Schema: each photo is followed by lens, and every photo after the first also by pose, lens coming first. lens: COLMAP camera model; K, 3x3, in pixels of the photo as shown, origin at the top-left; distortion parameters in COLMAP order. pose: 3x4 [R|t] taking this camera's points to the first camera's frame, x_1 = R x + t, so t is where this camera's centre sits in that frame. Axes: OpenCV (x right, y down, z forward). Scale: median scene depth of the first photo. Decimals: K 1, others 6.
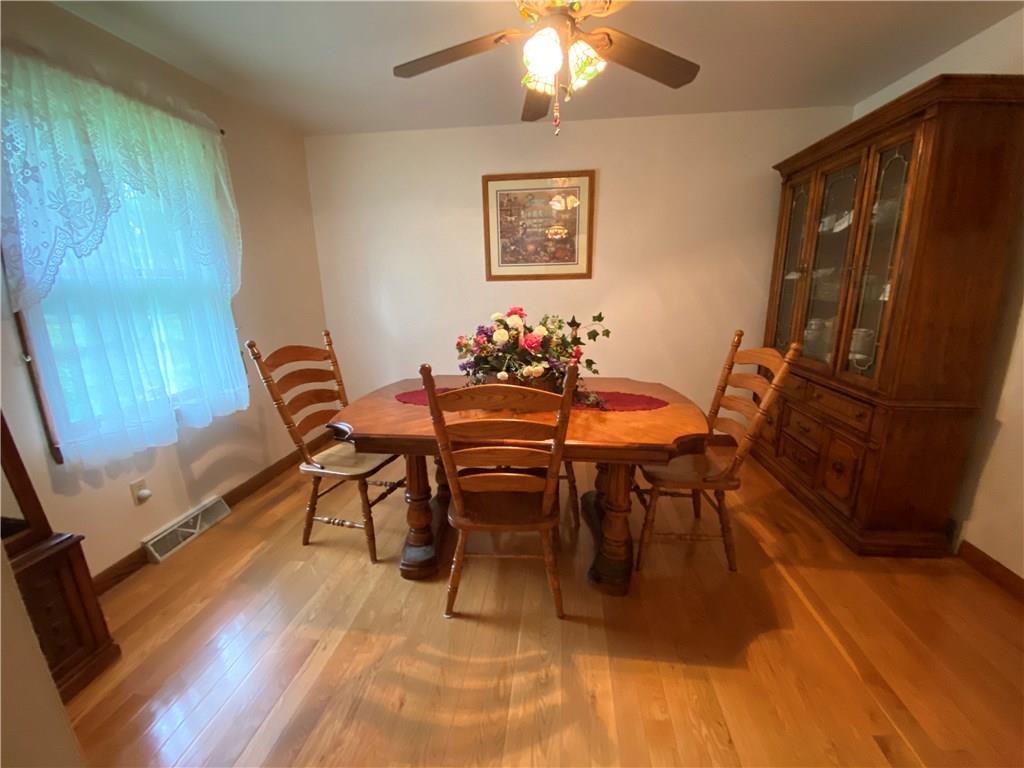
lens RADIAL K [[411.3, 0, 512.0], [0, 411.3, 384.0], [0, 0, 1]] dist [0.051830, -0.036655]
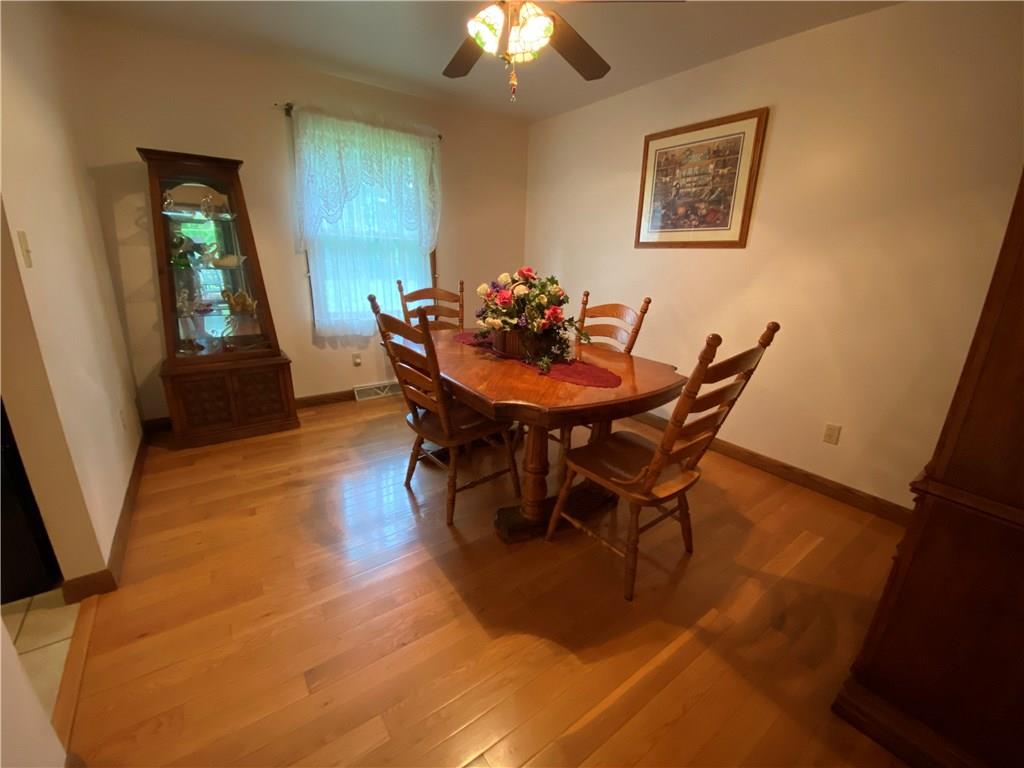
lens RADIAL K [[416.0, 0, 514.7], [0, 416.0, 378.0], [0, 0, 1]] dist [0.043292, -0.037565]
pose [[0.681001, 0.243341, -0.690668, 0.525057], [-0.212141, 0.968286, 0.131982, -0.027555], [0.700881, 0.056639, 0.711026, 0.135804]]
